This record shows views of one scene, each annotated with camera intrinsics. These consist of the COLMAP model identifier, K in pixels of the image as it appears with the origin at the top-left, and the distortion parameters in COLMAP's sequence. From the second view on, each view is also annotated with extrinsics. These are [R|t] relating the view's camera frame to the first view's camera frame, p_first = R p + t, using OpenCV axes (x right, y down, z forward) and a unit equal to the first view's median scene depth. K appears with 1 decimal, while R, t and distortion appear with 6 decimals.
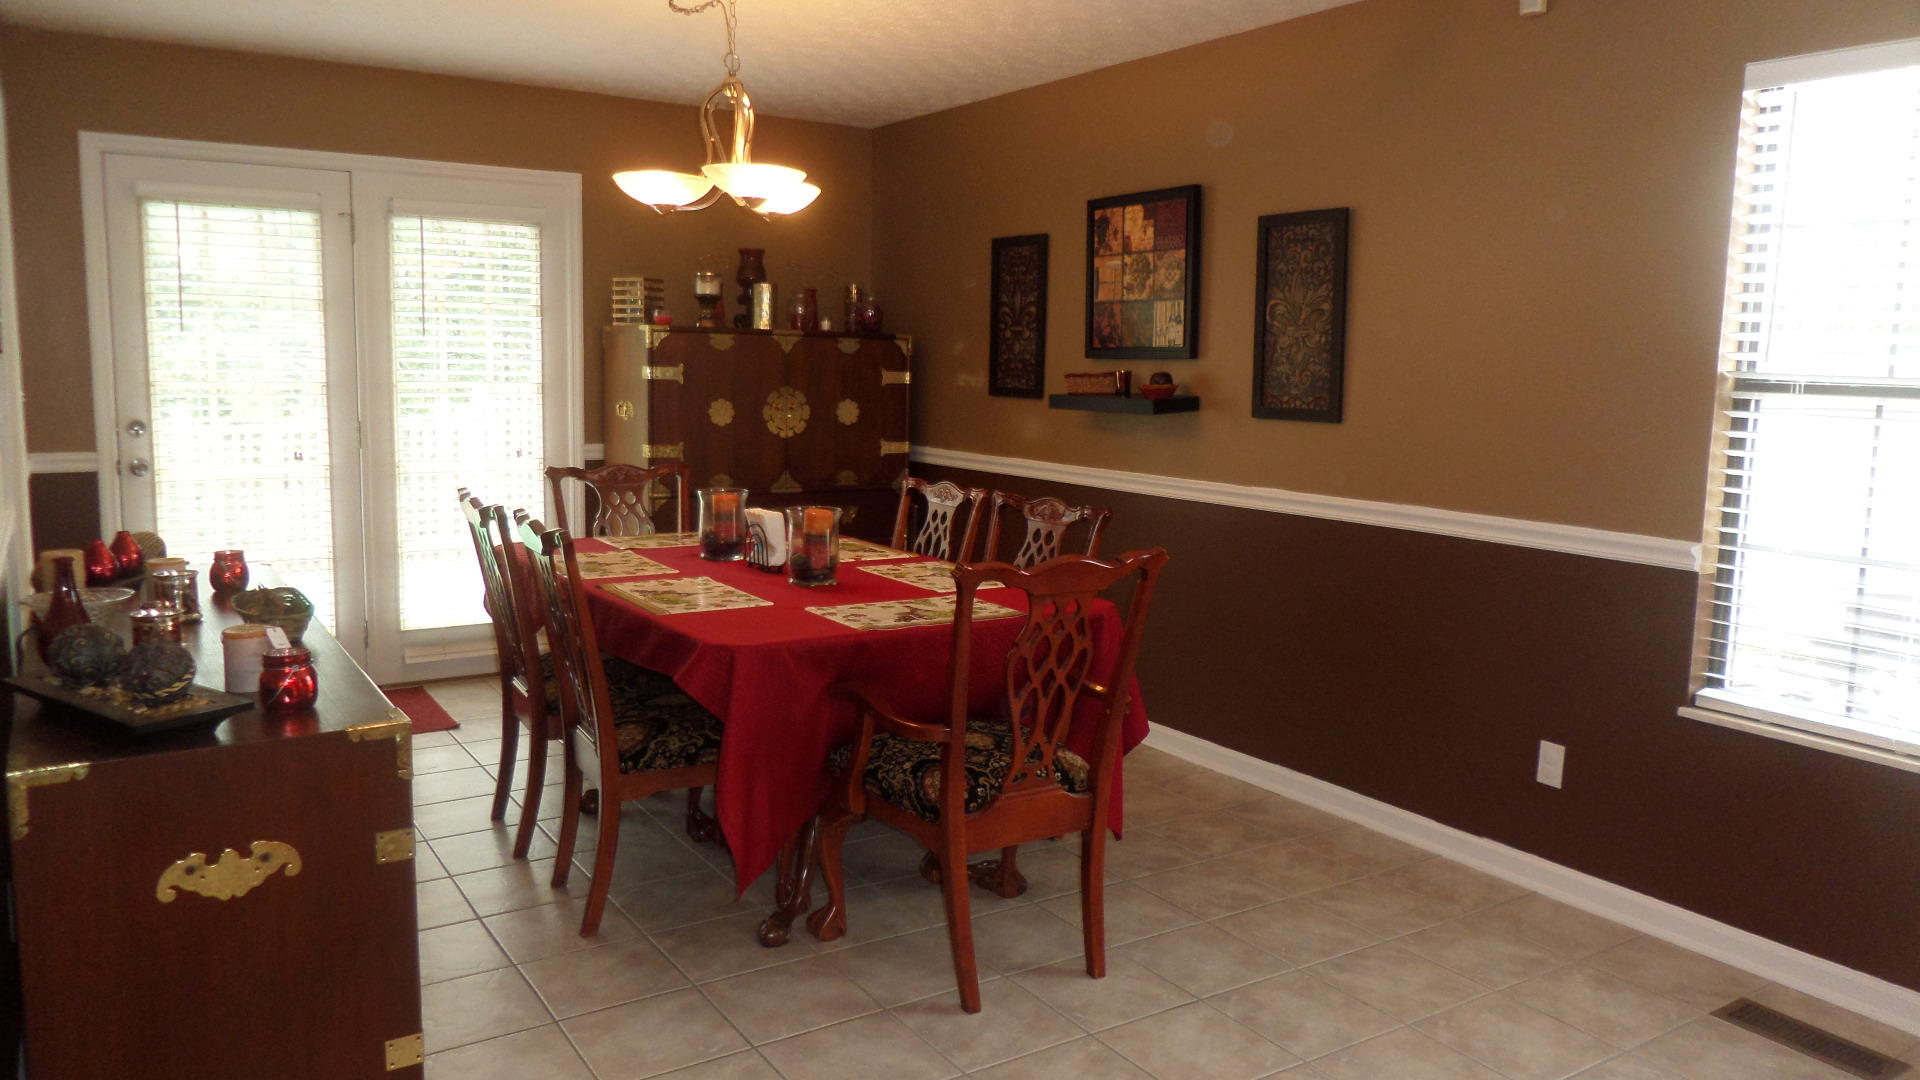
lens RADIAL K [[1365.6, 0, 941.9], [0, 1365.6, 546.8], [0, 0, 1]] dist [-0.022056, -0.010555]
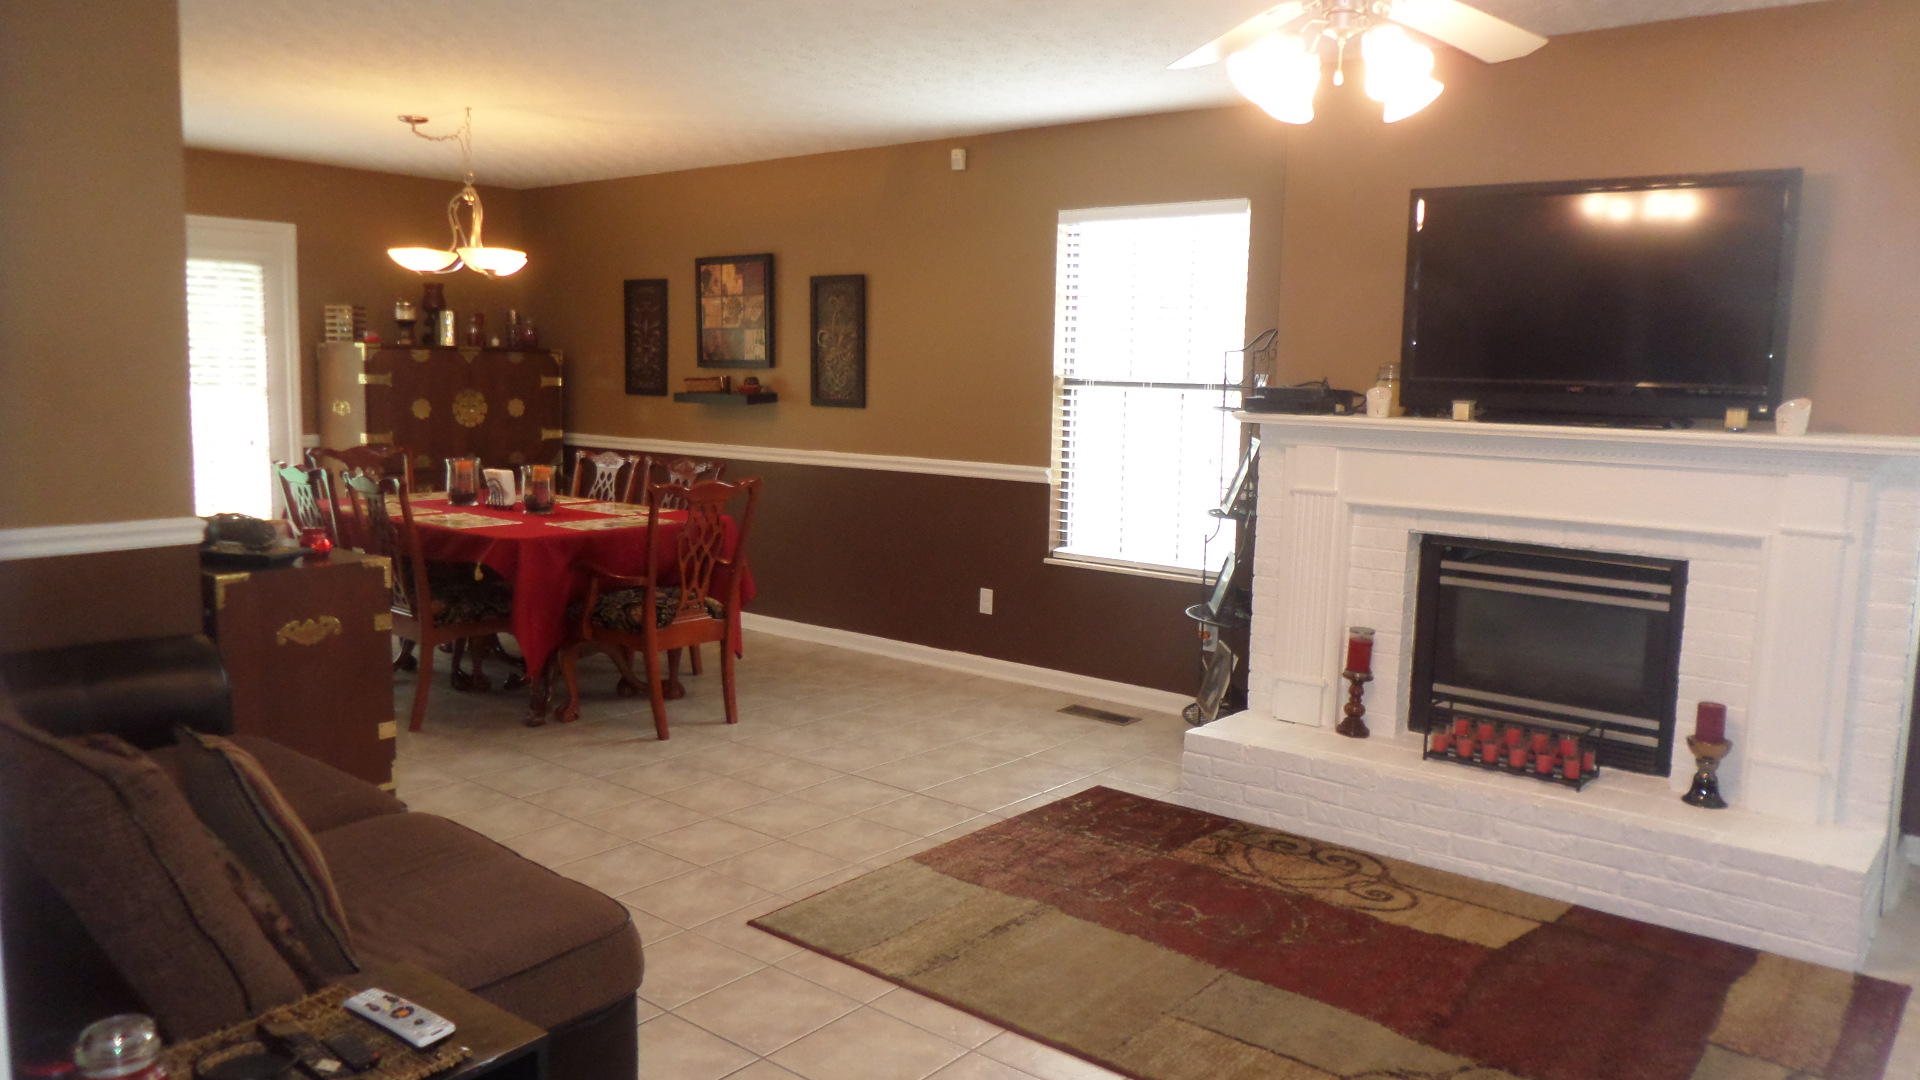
lens RADIAL K [[1365.6, 0, 897.2], [0, 1365.6, 540.5], [0, 0, 1]] dist [-0.022056, -0.010555]
pose [[0.962789, -0.038232, 0.267536, -0.115124], [0.039729, 0.999210, -0.000183, 0.072460], [-0.267318, 0.010806, 0.963548, -0.601656]]
